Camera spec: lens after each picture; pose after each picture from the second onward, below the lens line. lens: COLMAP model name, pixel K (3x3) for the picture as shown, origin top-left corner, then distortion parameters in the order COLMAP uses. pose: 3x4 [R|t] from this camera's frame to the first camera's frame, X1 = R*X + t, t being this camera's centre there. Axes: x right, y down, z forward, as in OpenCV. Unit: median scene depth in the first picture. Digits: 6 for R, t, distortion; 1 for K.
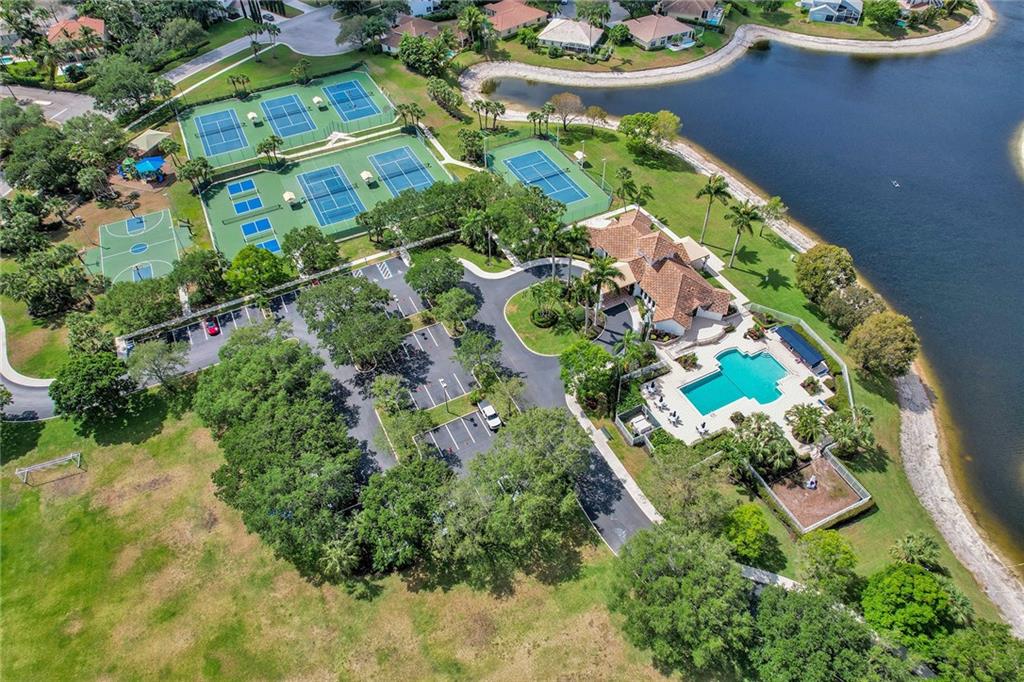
lens RADIAL K [[644.5, 0, 512.0], [0, 644.5, 341.0], [0, 0, 1]] dist [-0.079907, 0.070929]
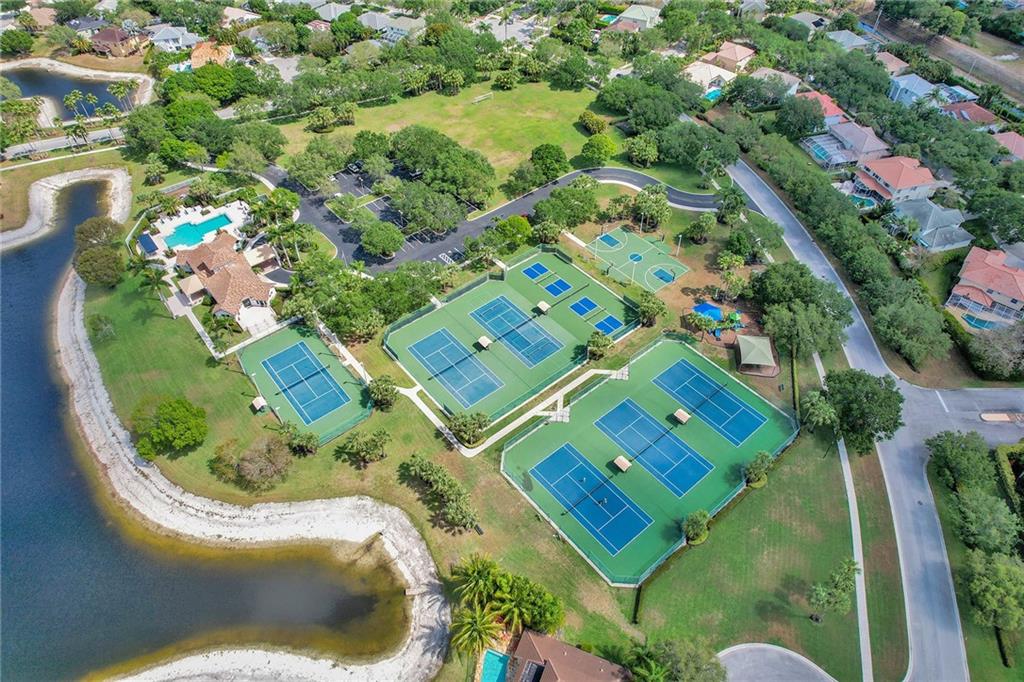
lens RADIAL K [[644.5, 0, 512.0], [0, 644.5, 341.0], [0, 0, 1]] dist [-0.079907, 0.070929]
pose [[-0.974137, 0.179295, -0.137517, -0.145994], [-0.147462, -0.043308, 0.988119, -1.387806], [0.171209, 0.982842, 0.068627, 1.041584]]
